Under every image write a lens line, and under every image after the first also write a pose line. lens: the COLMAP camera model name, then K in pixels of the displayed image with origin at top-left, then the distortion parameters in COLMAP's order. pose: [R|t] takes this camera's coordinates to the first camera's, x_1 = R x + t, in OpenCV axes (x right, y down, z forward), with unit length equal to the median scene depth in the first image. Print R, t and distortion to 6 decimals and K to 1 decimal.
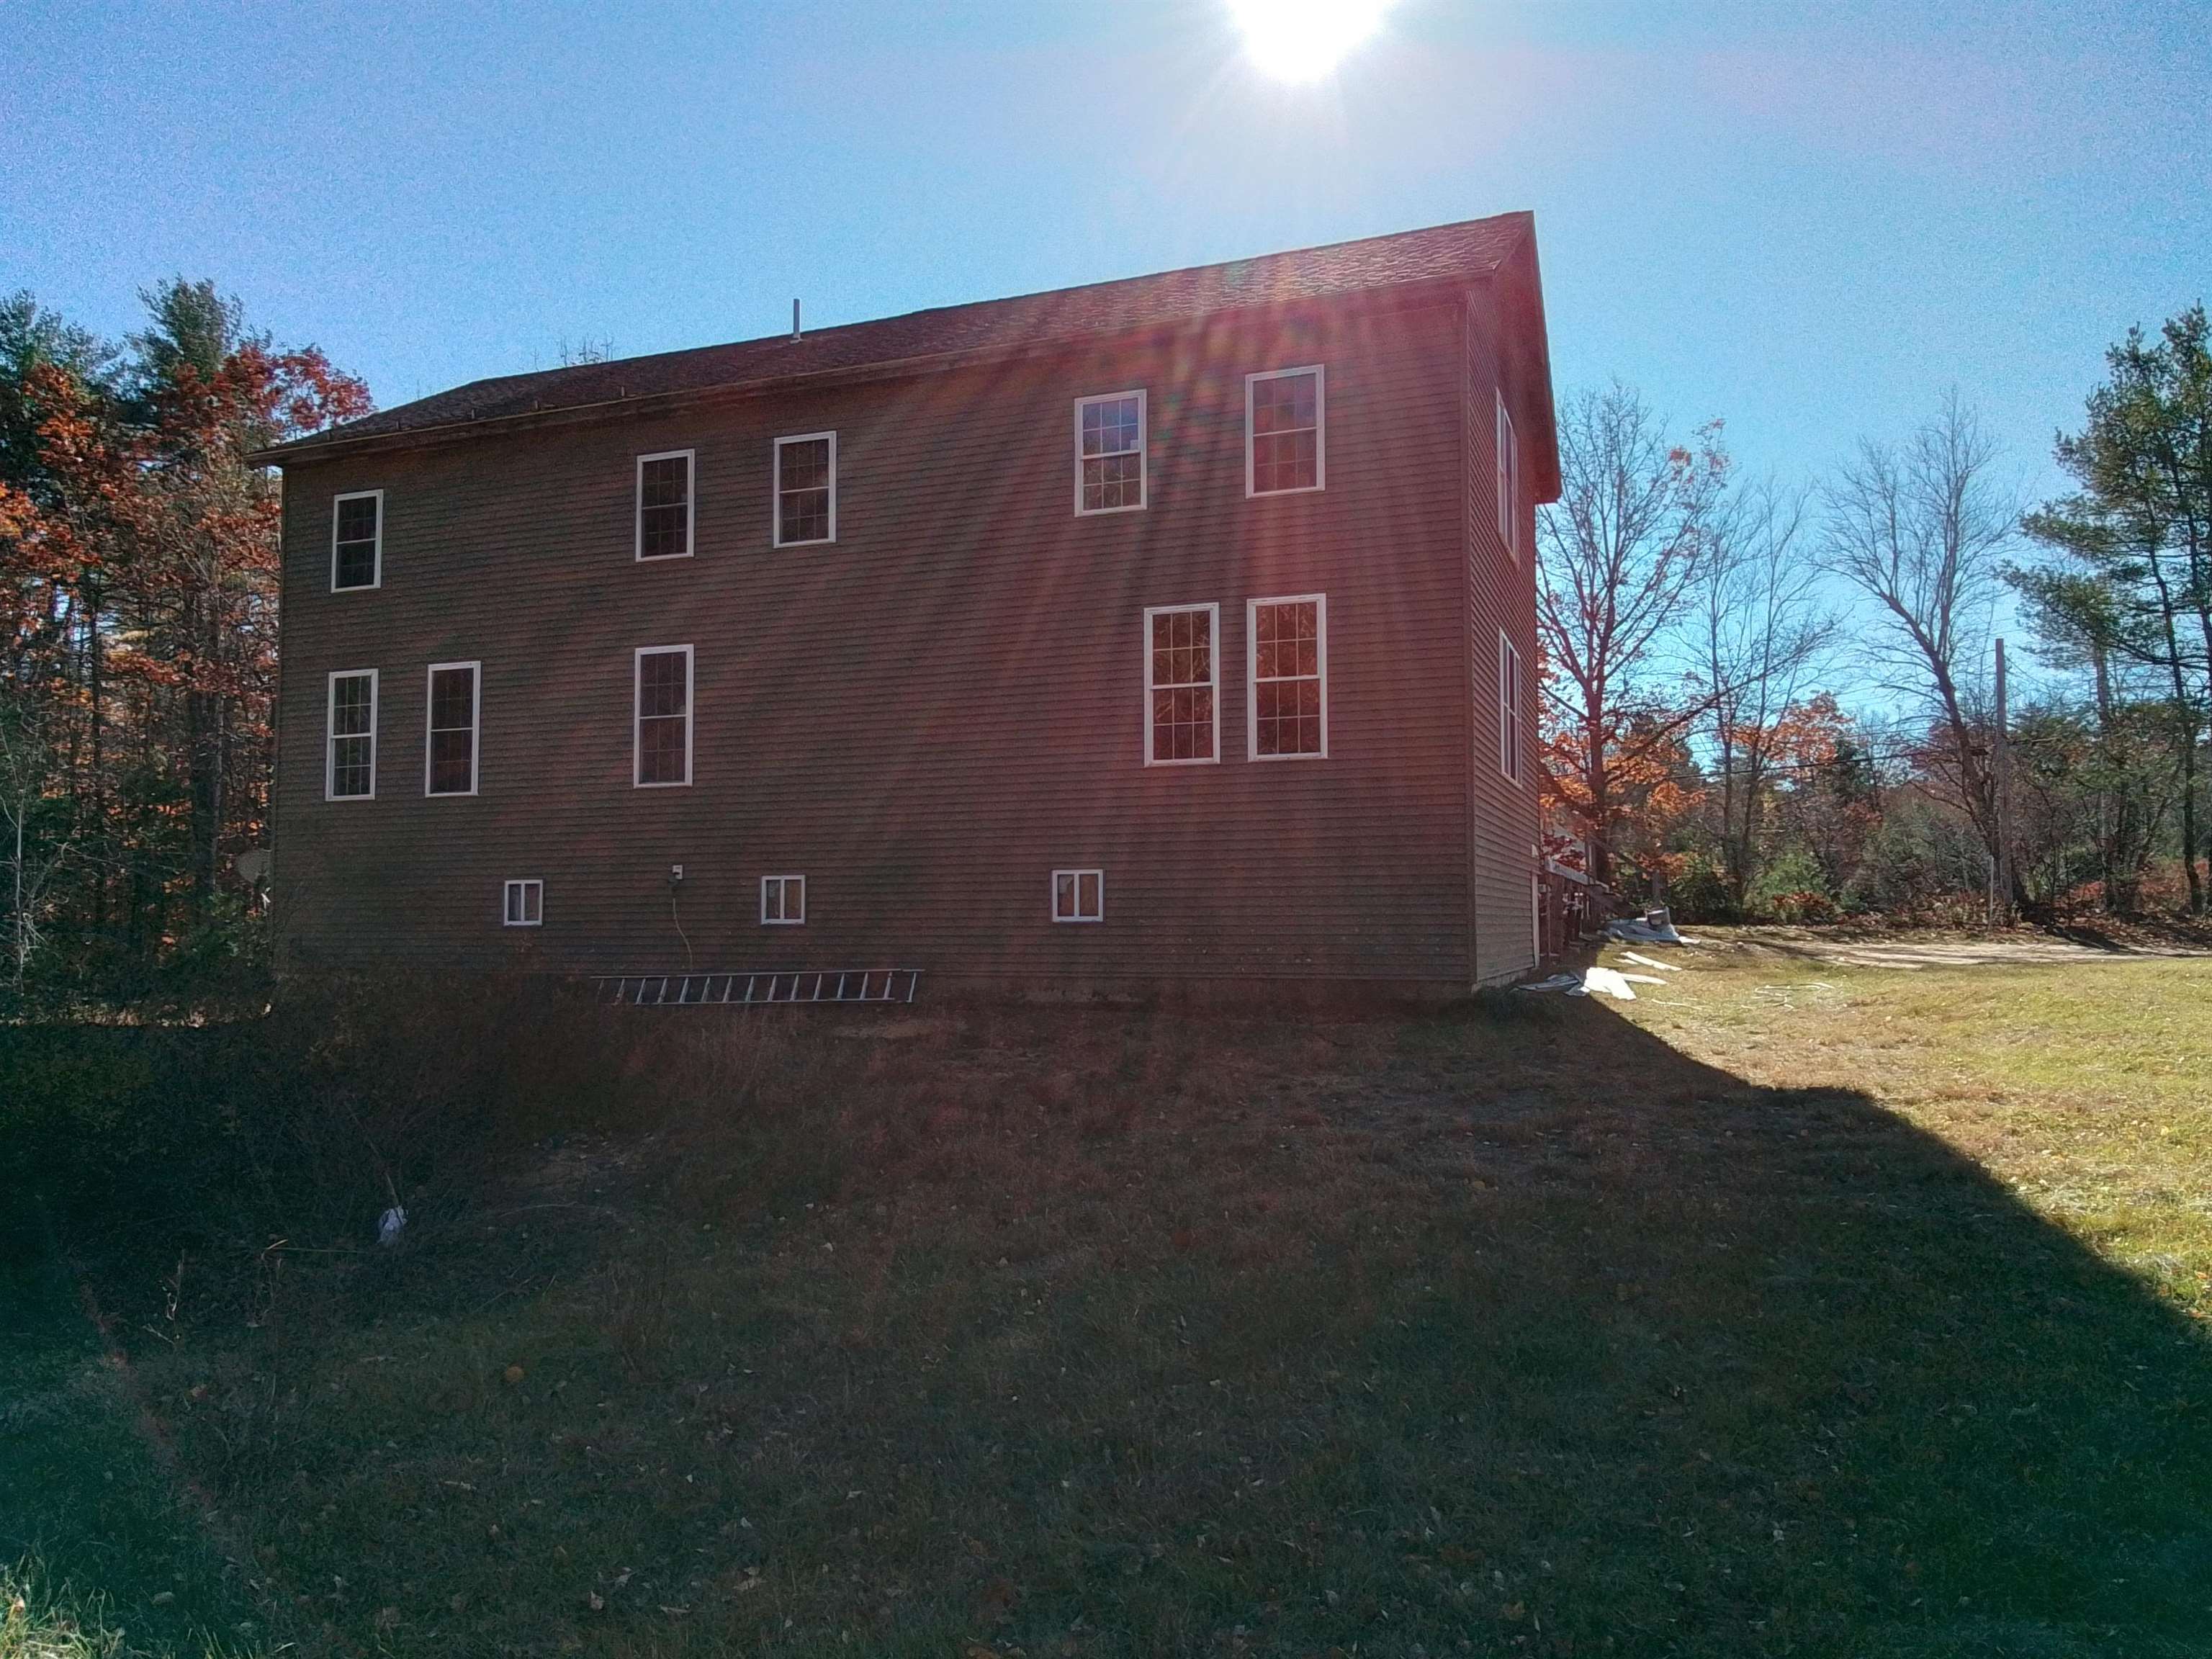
lens RADIAL K [[1542.6, 0, 1113.9], [0, 1542.6, 823.4], [0, 0, 1]] dist [0.063626, -0.097523]
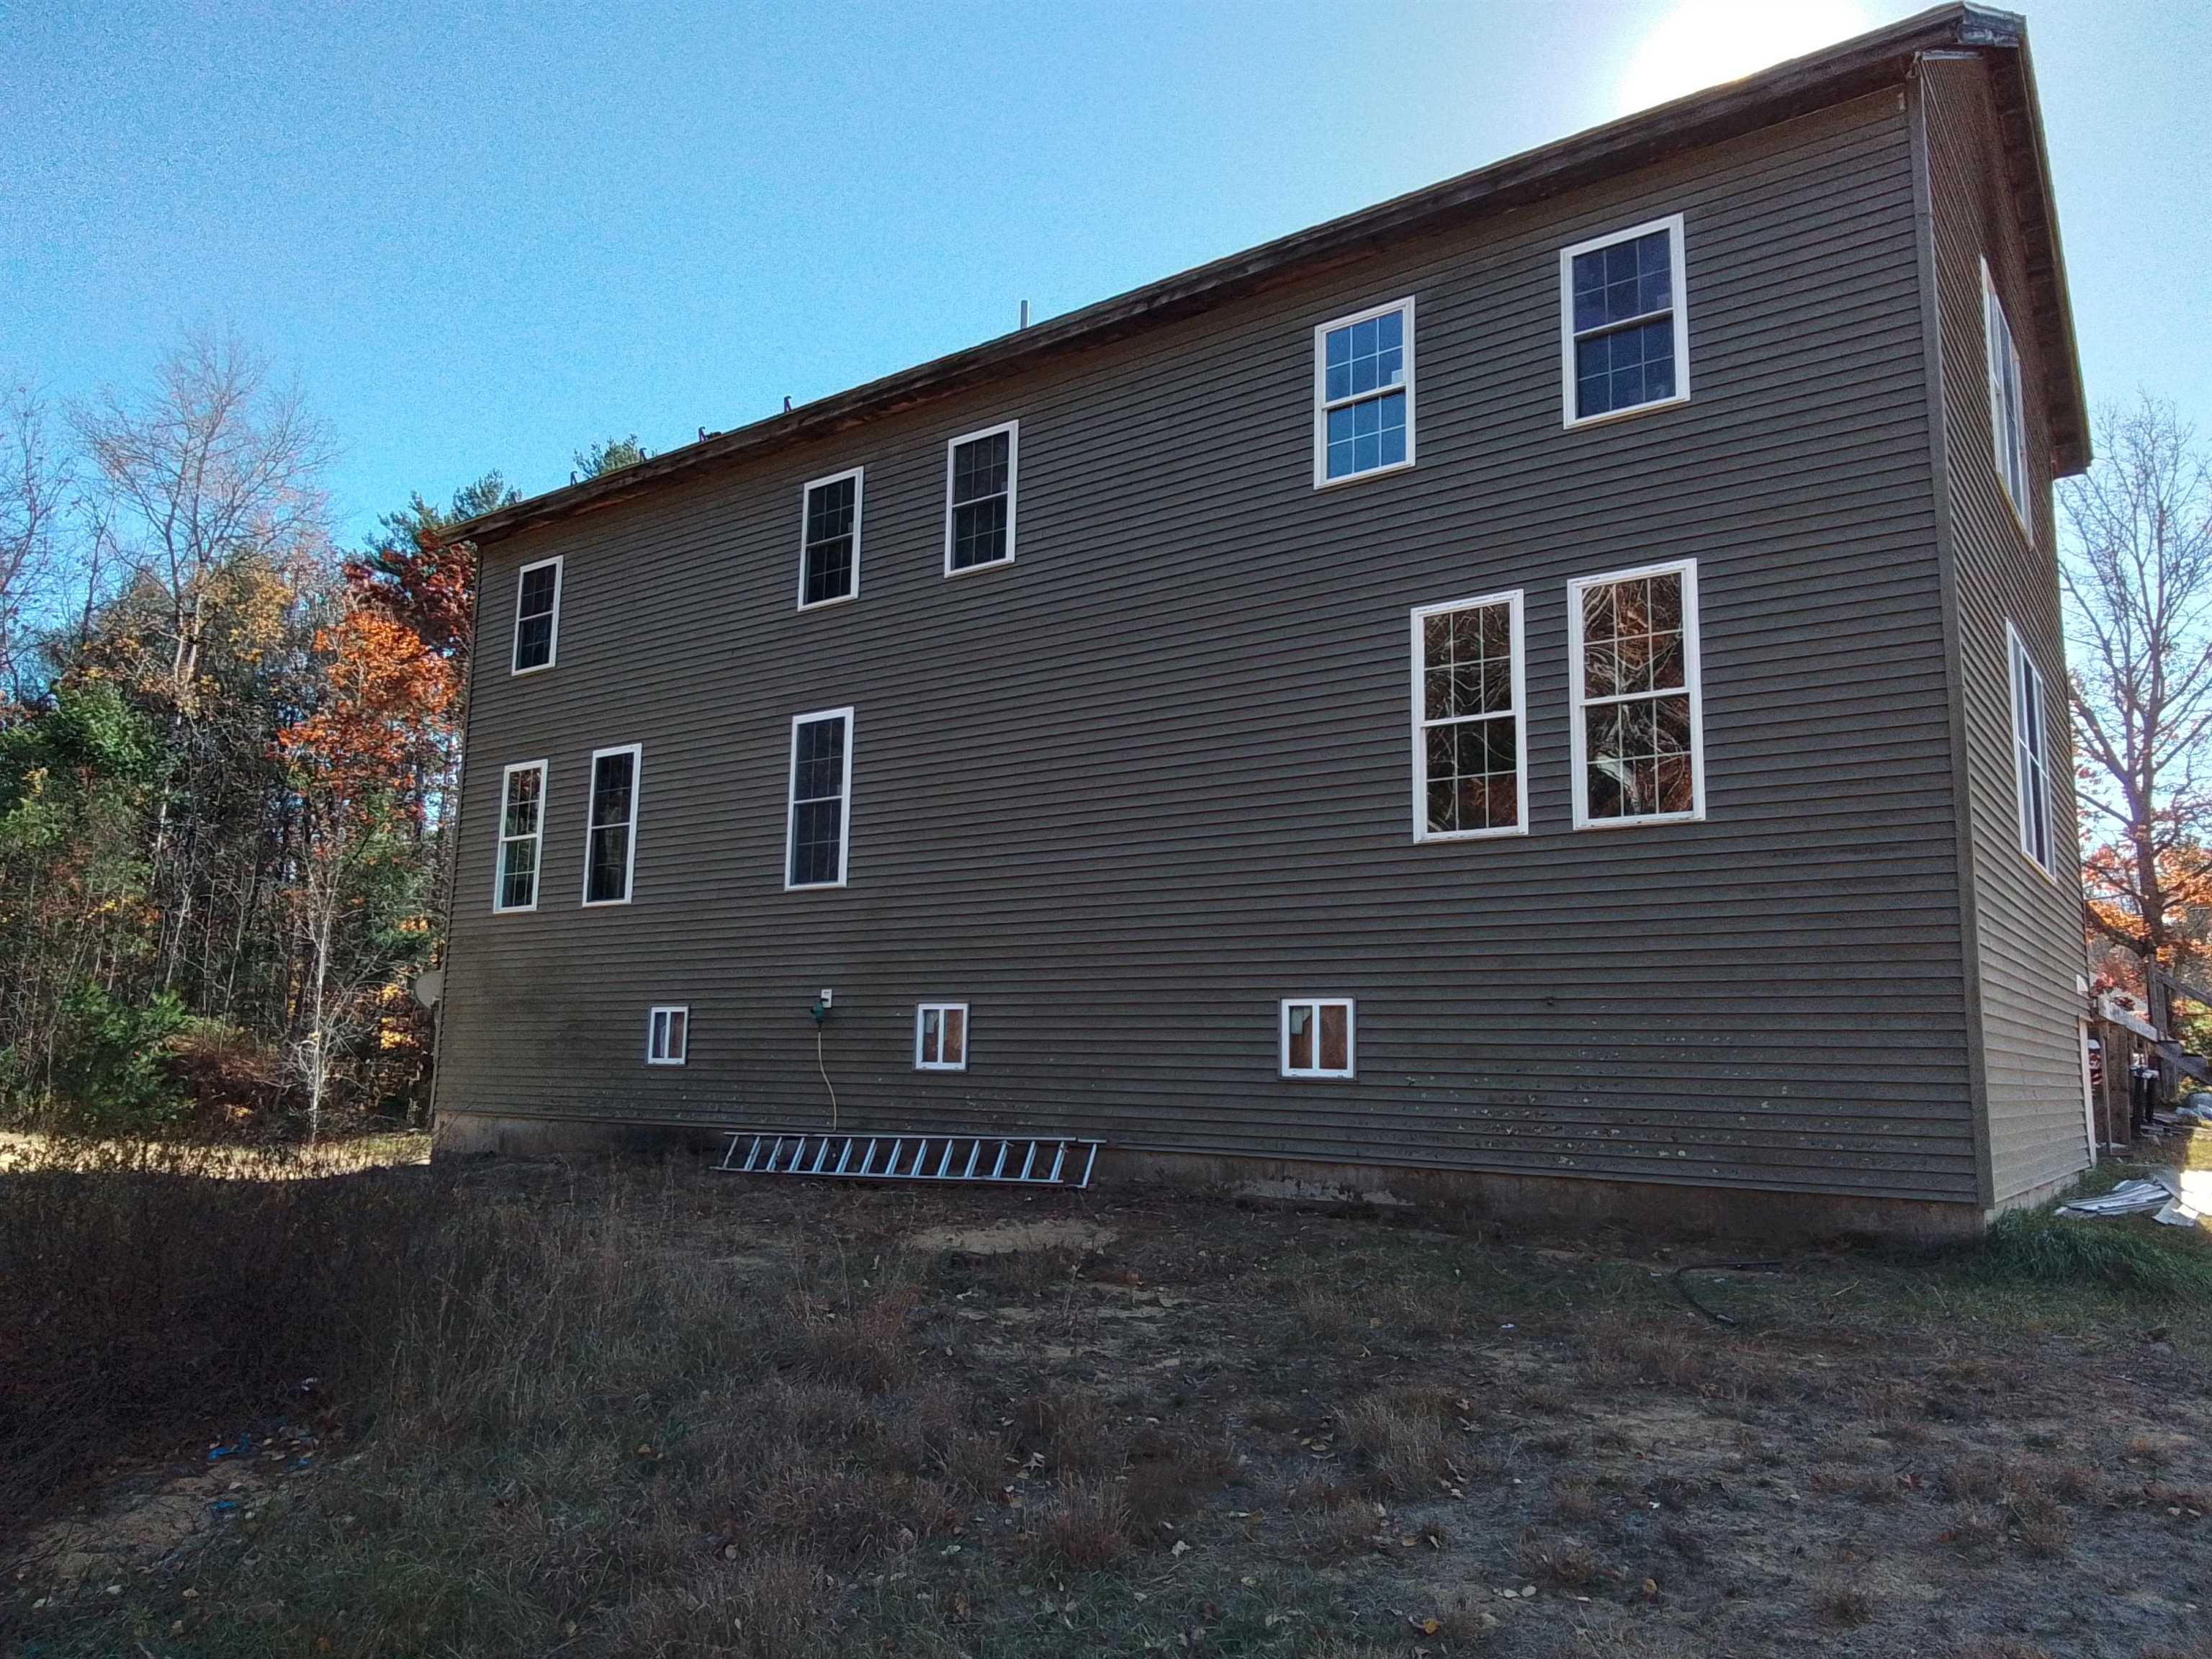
lens RADIAL K [[1542.6, 0, 1113.9], [0, 1542.6, 823.4], [0, 0, 1]] dist [0.063626, -0.097523]
pose [[0.962893, -0.018512, -0.269249, 0.063439], [-0.006938, 0.995617, -0.093265, 0.014910], [0.269795, 0.091672, 0.958544, 0.278342]]
